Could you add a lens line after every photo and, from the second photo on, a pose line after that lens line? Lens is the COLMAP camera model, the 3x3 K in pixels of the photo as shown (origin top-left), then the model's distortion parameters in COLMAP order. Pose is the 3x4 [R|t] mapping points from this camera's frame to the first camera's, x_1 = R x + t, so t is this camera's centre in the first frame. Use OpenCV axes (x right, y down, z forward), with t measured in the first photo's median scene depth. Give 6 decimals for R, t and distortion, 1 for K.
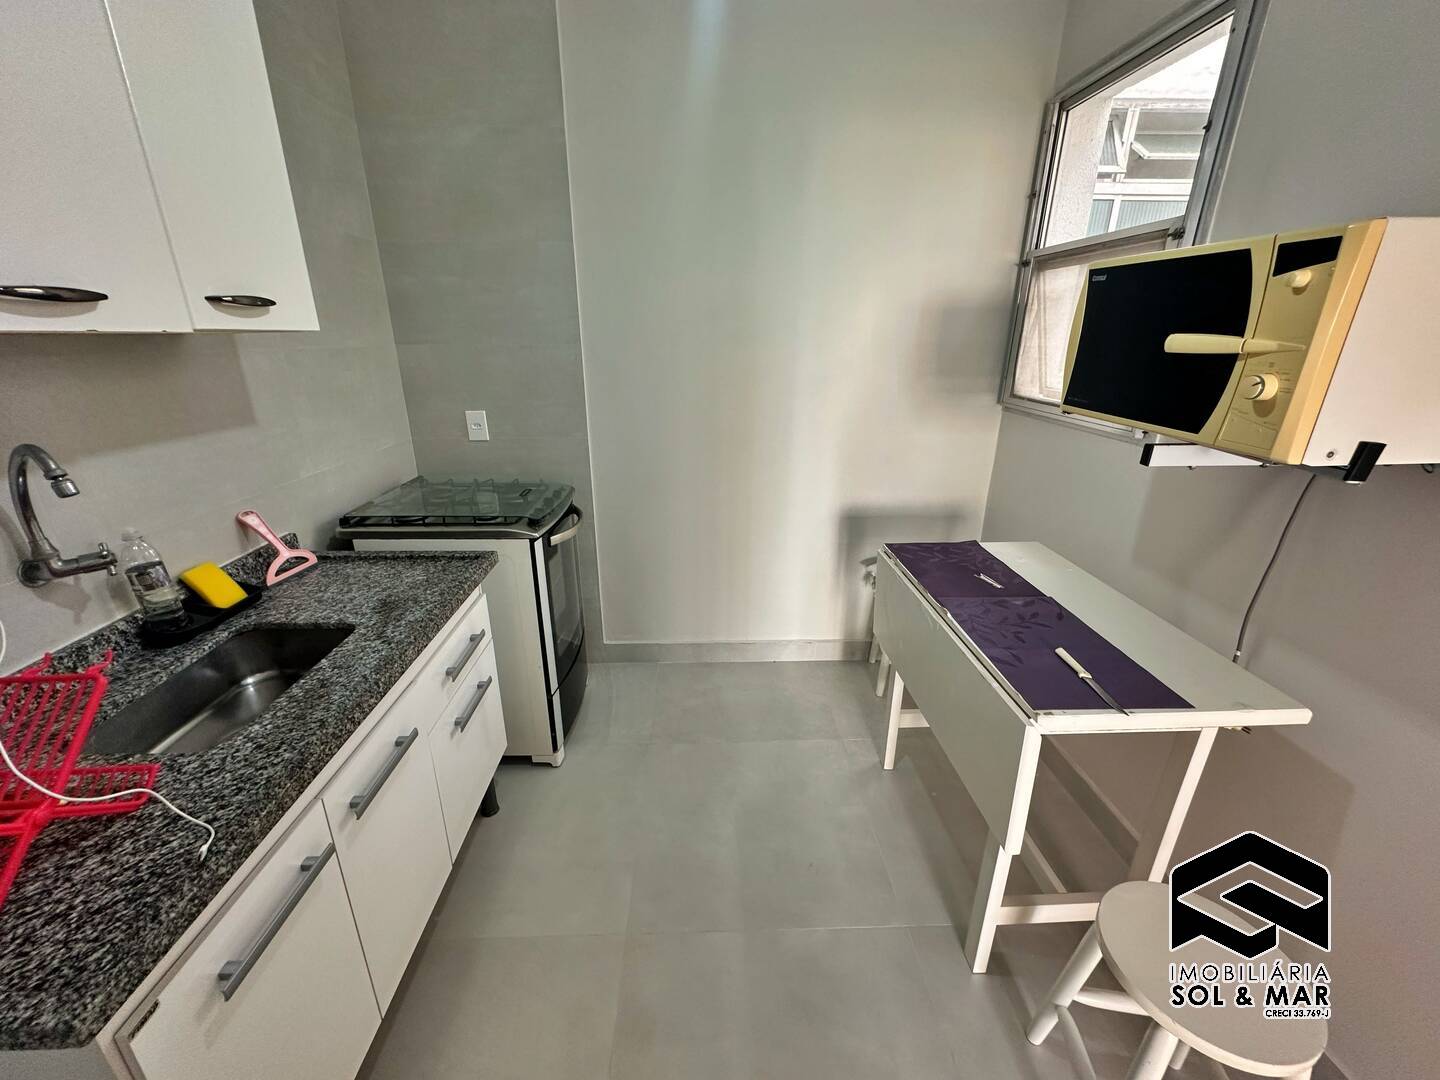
lens RADIAL K [[575.0, 0, 720.0], [0, 575.0, 540.2], [0, 0, 1]] dist [-0.004241, 0.001945]
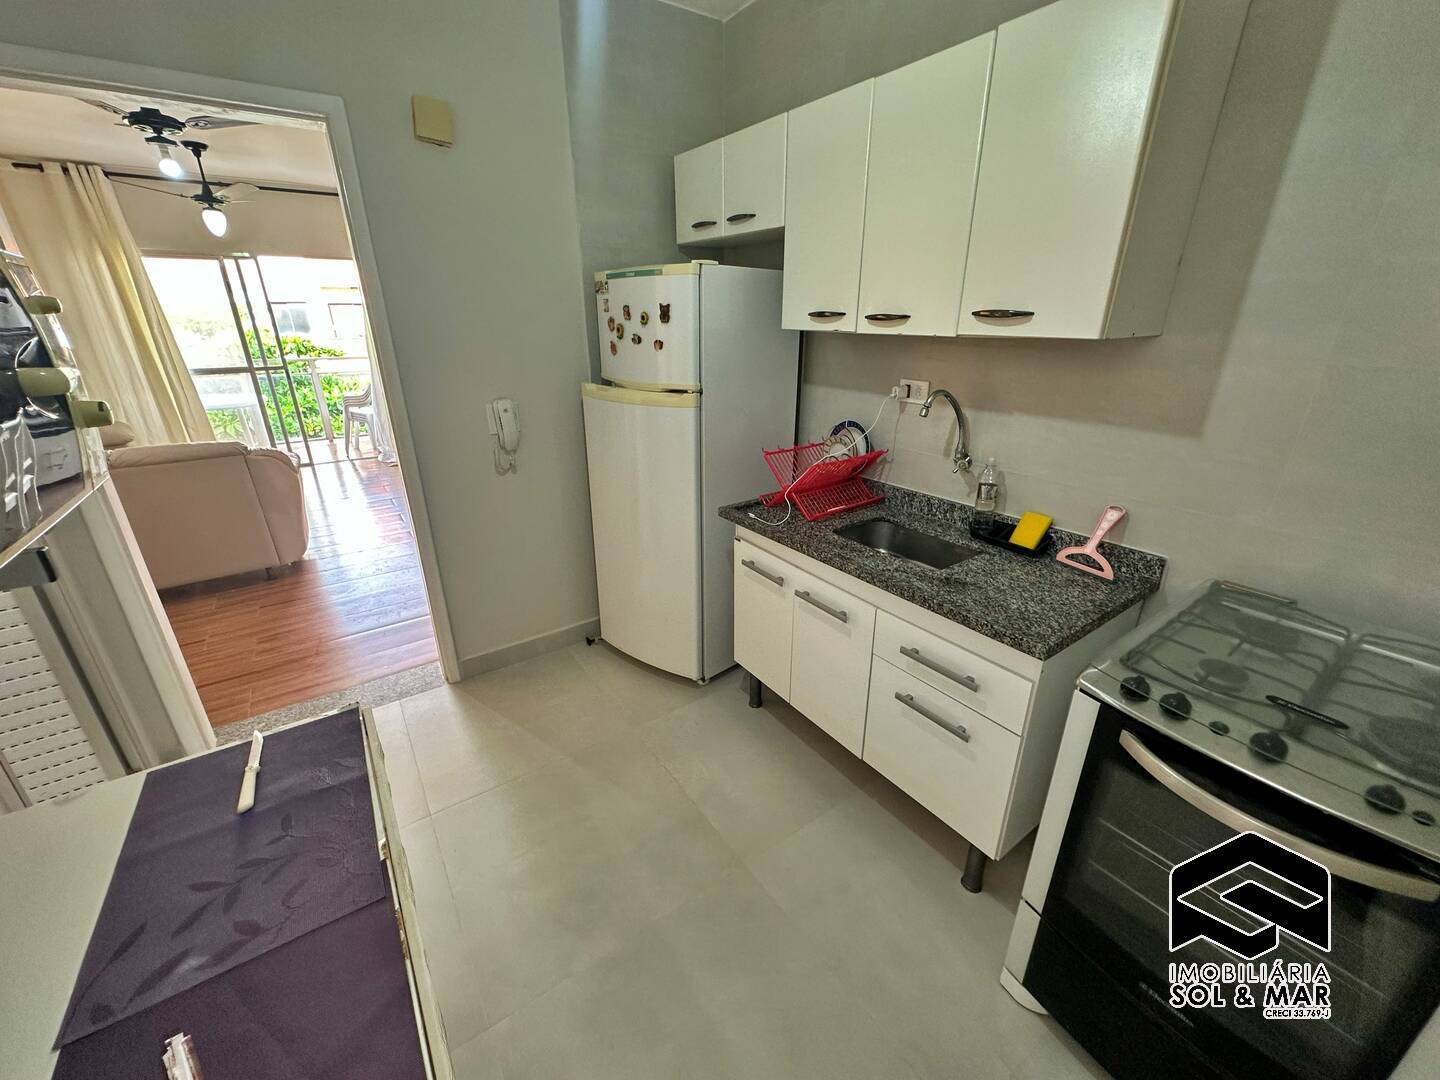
lens RADIAL K [[575.0, 0, 720.0], [0, 575.0, 540.5], [0, 0, 1]] dist [-0.004241, 0.001945]
pose [[-0.842966, 0.198122, -0.500157, 0.371599], [-0.179648, 0.772675, 0.608852, -0.576366], [0.507085, 0.603093, -0.615746, 1.478029]]
